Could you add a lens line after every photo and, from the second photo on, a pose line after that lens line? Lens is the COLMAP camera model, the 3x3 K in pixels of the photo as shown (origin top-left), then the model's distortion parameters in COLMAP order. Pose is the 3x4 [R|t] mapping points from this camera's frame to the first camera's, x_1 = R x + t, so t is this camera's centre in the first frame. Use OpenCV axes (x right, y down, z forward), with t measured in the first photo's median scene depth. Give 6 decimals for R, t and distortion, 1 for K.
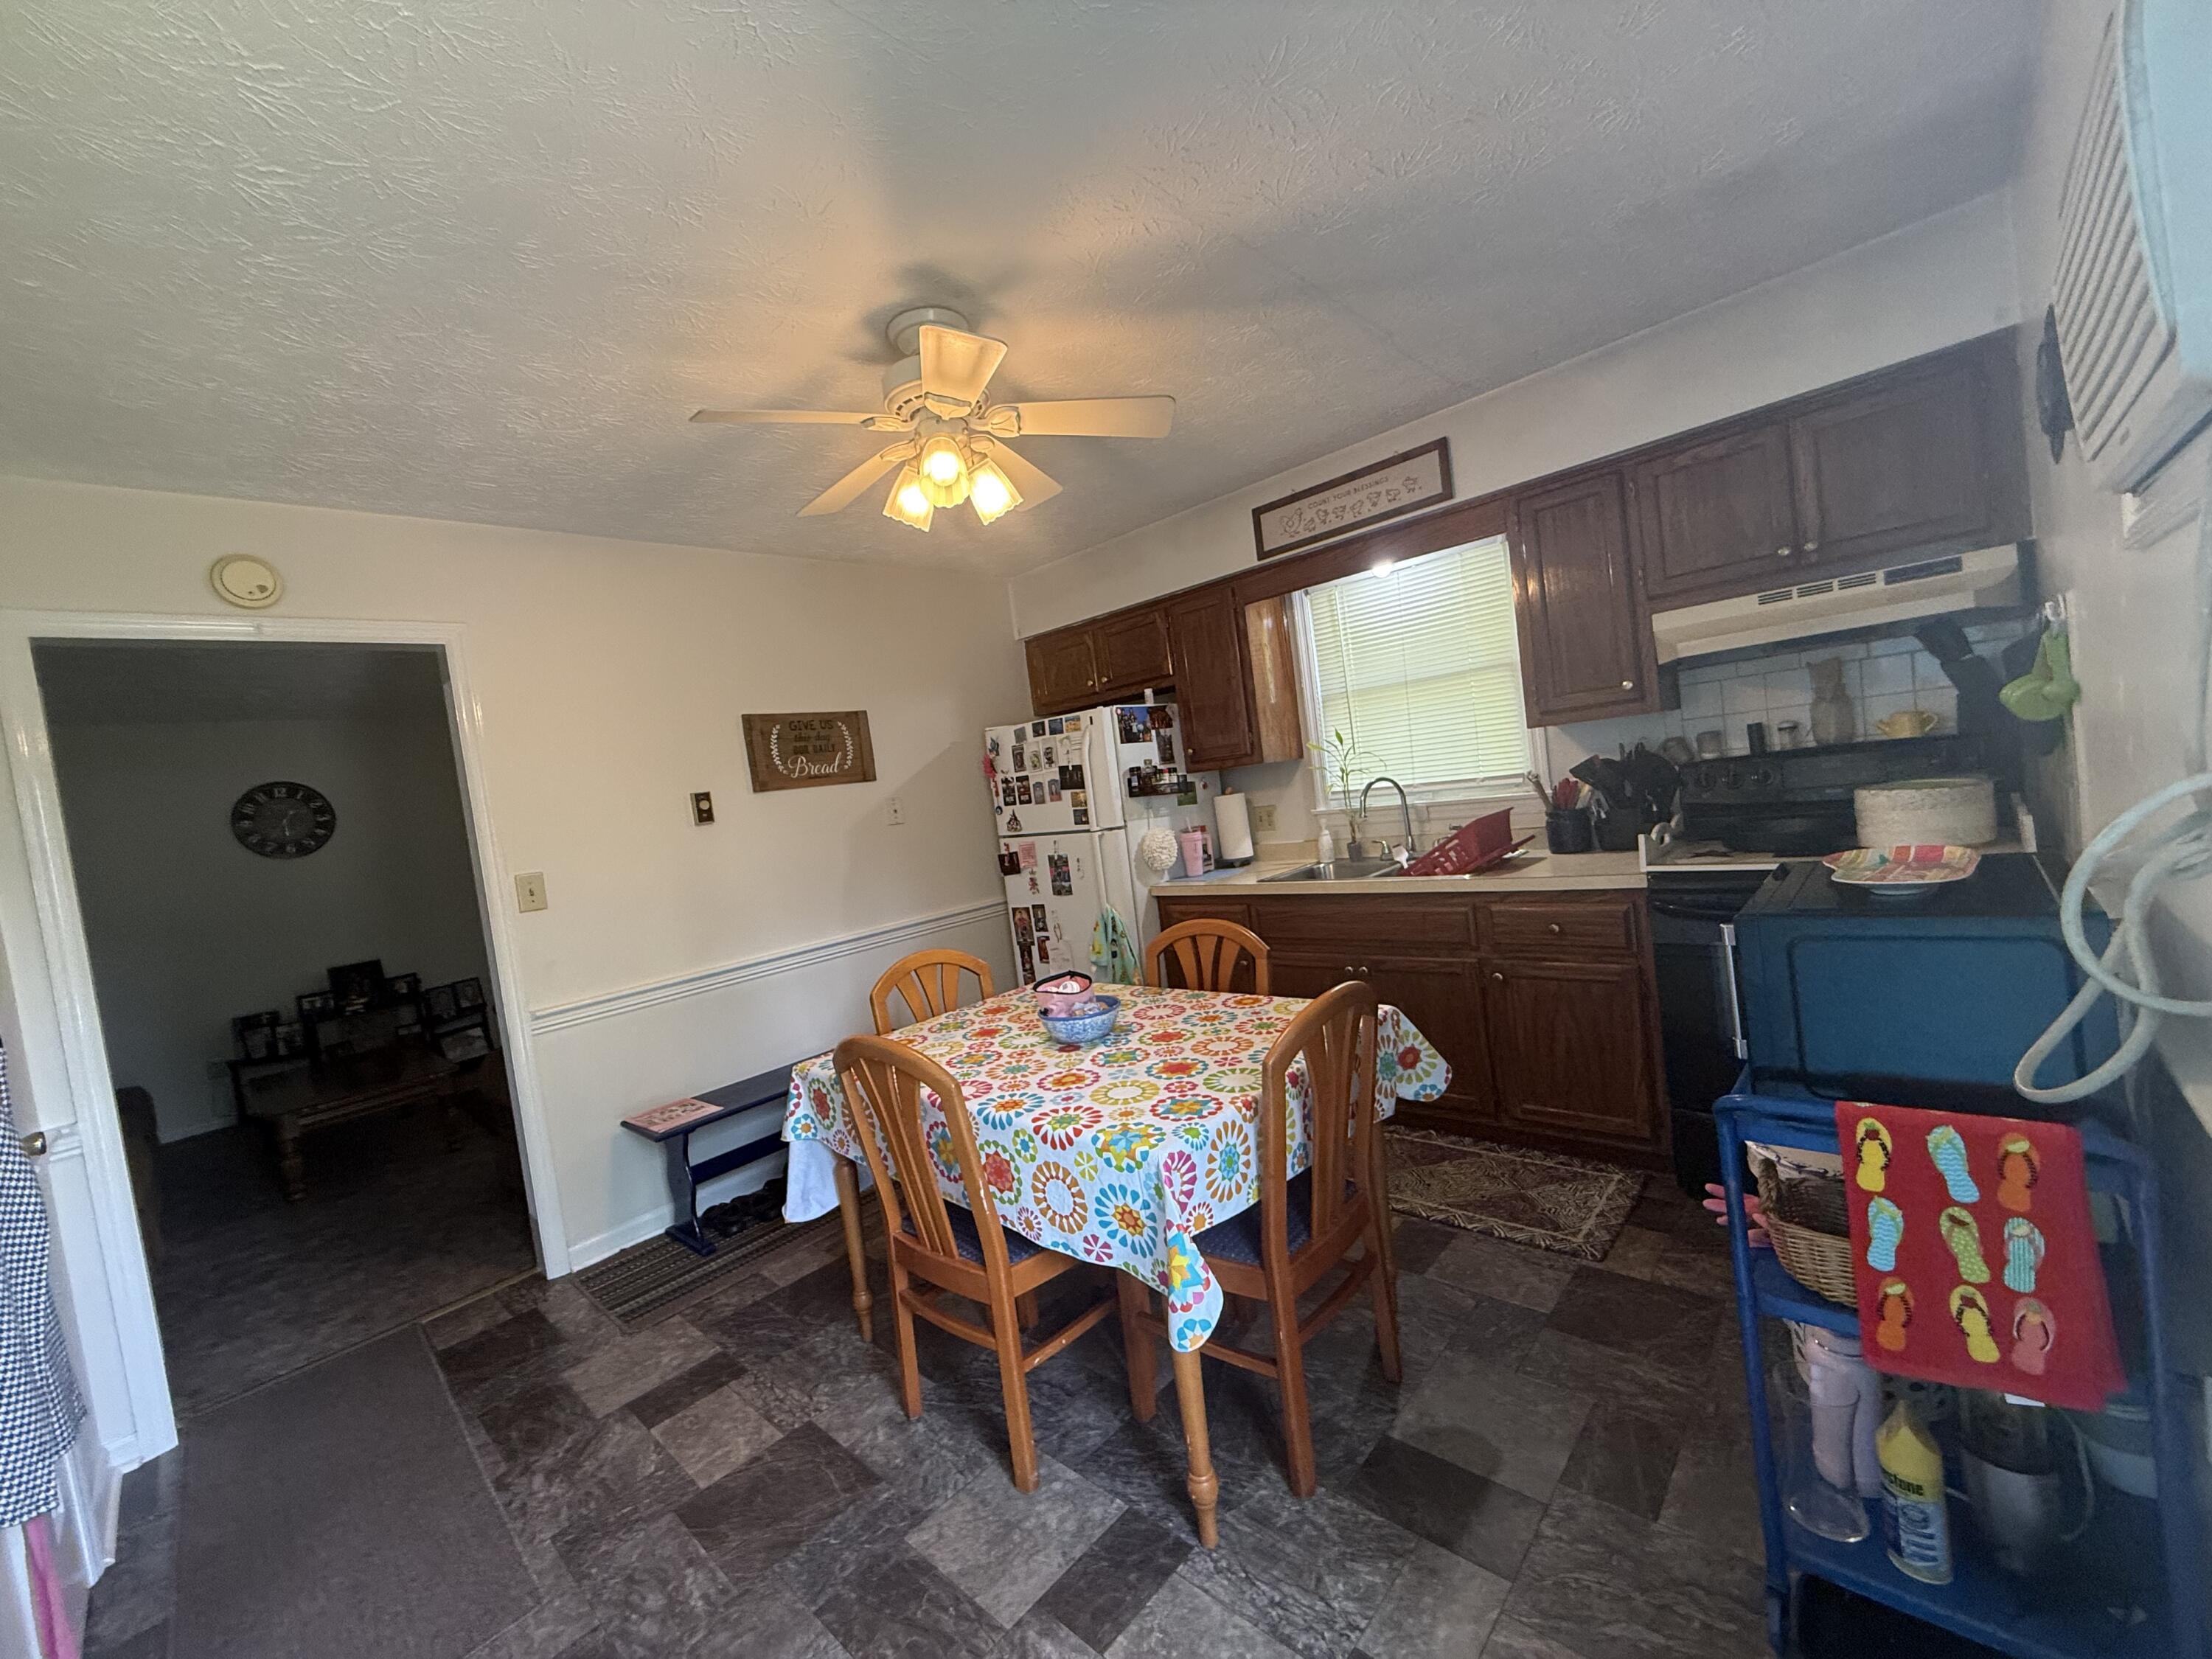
lens RADIAL K [[877.0, 0, 1103.1], [0, 877.0, 832.7], [0, 0, 1]] dist [-0.002501, 0.000504]
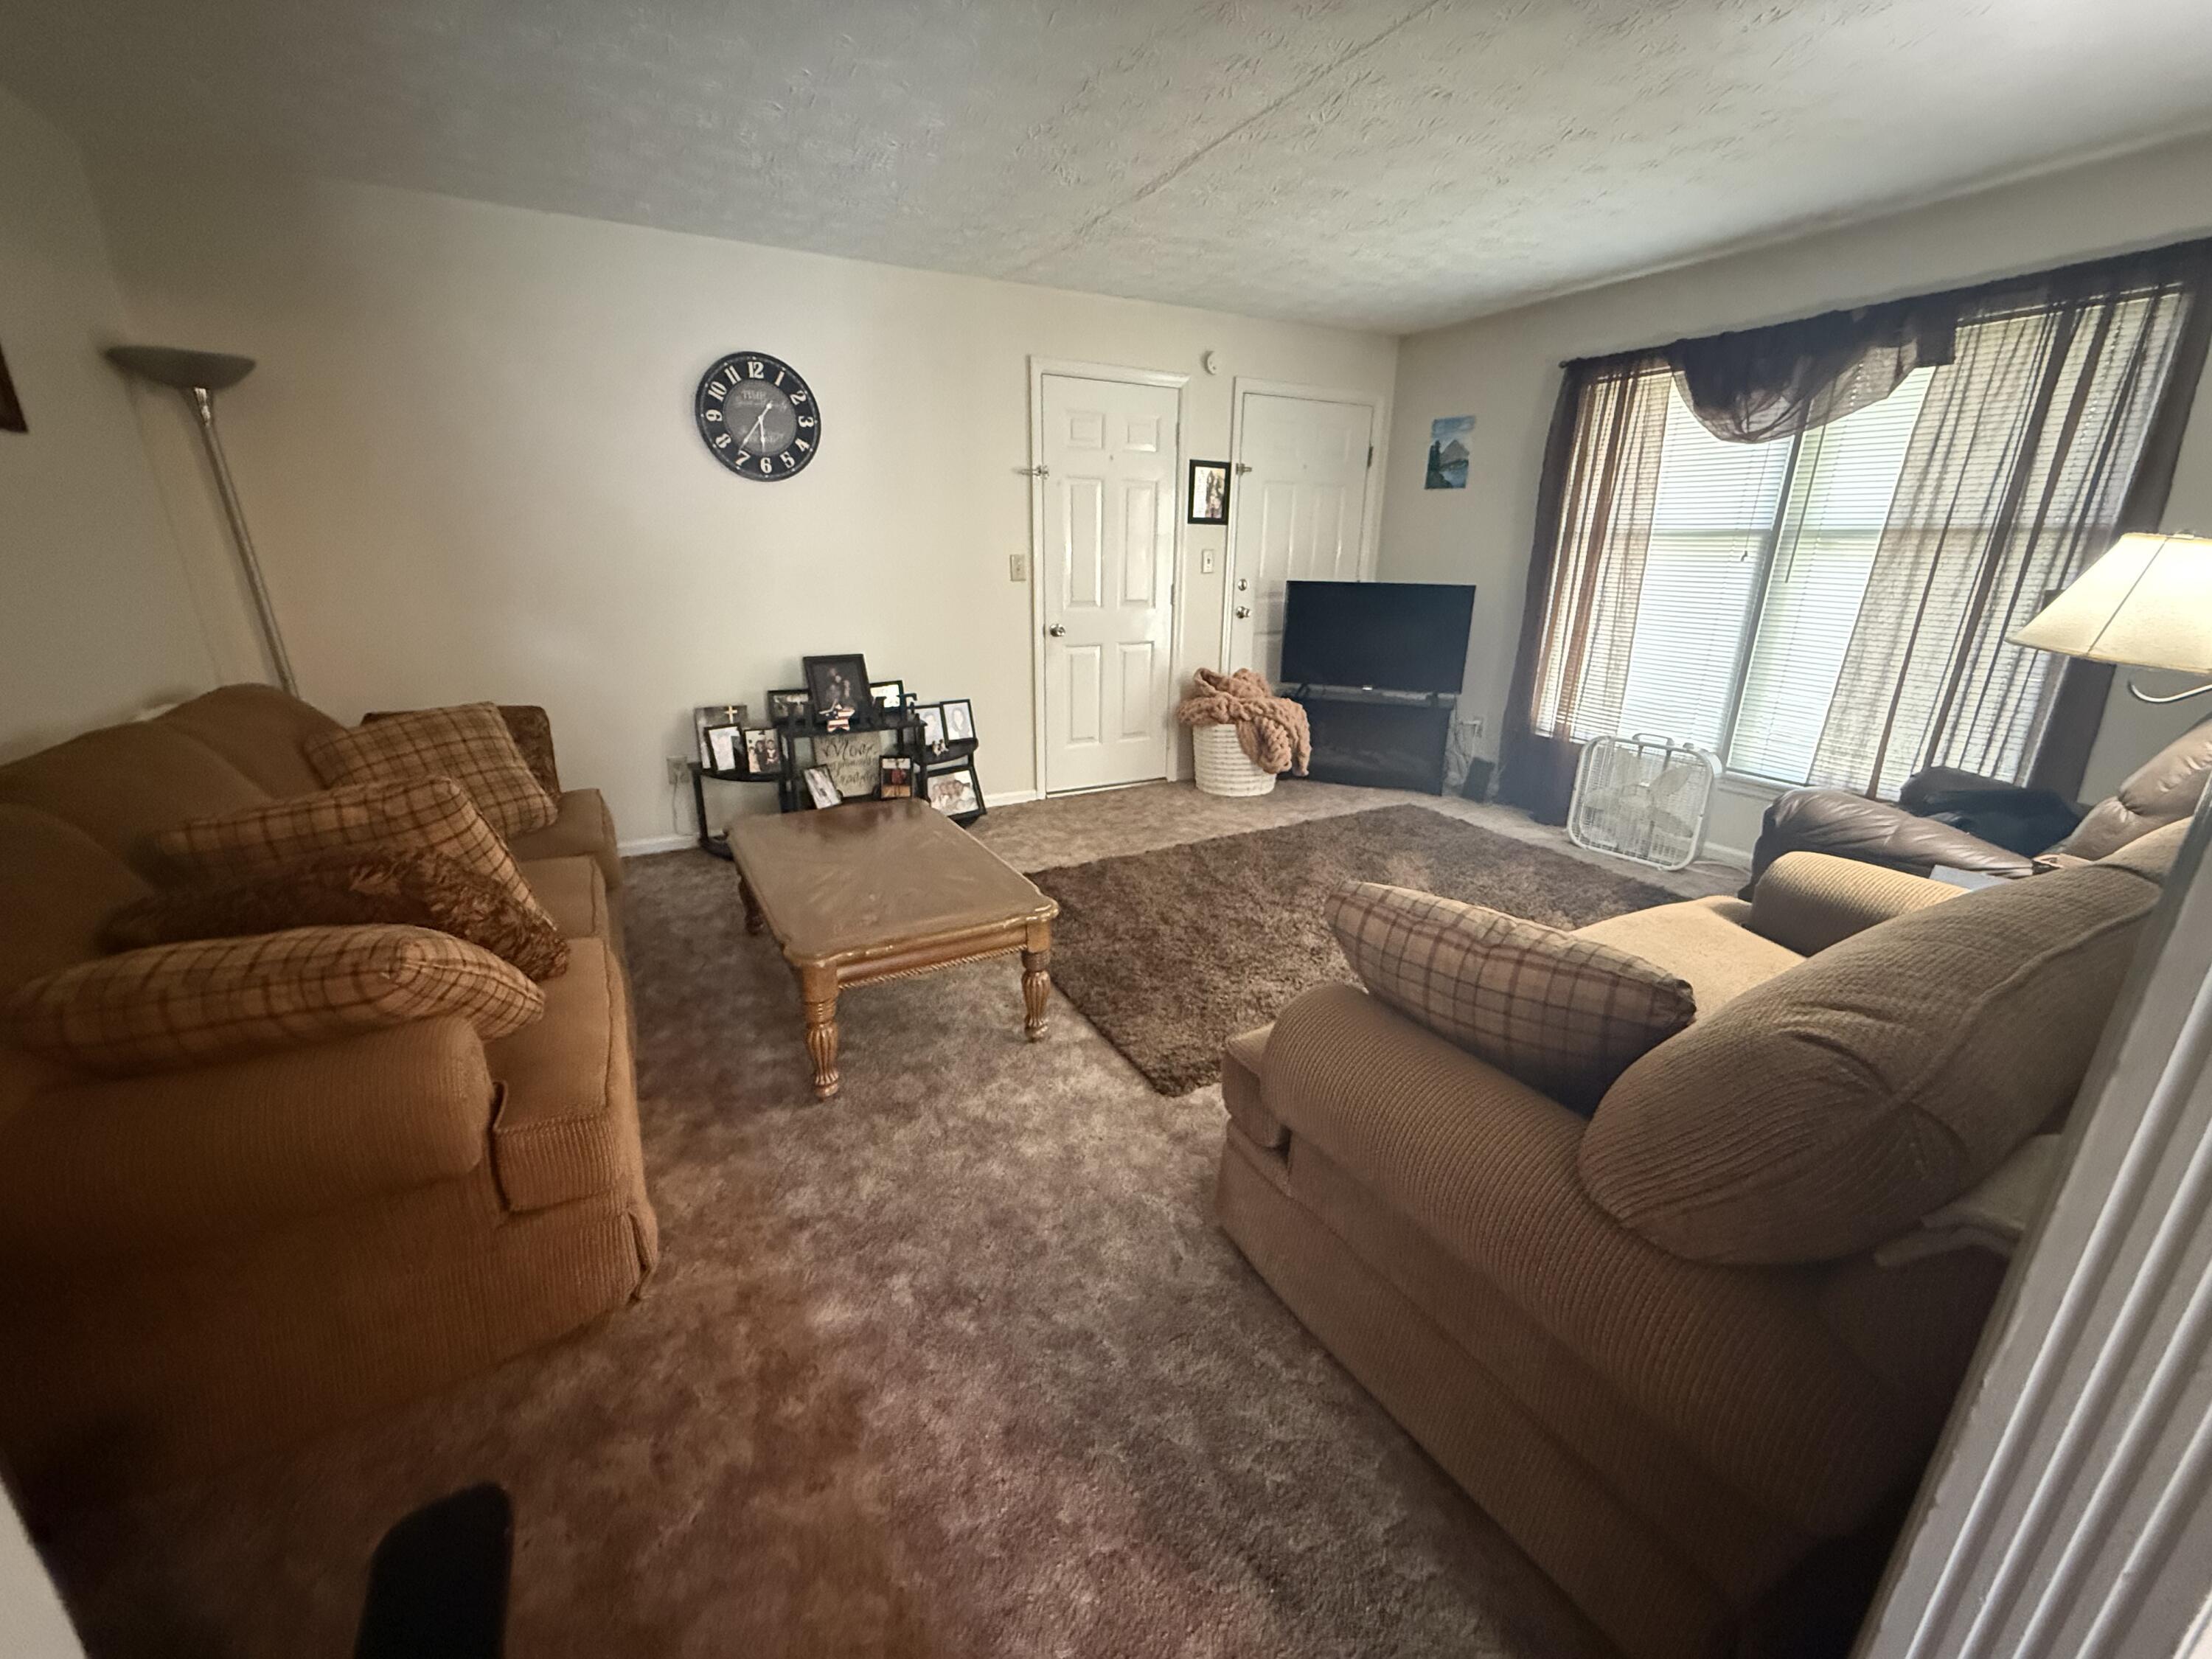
lens RADIAL K [[877.0, 0, 1104.4], [0, 877.0, 828.4], [0, 0, 1]] dist [-0.002501, 0.000504]
pose [[0.938642, 0.229782, -0.257198, -1.094874], [-0.149763, 0.943311, 0.296200, 0.102491], [0.310679, -0.239507, 0.919845, 0.975288]]
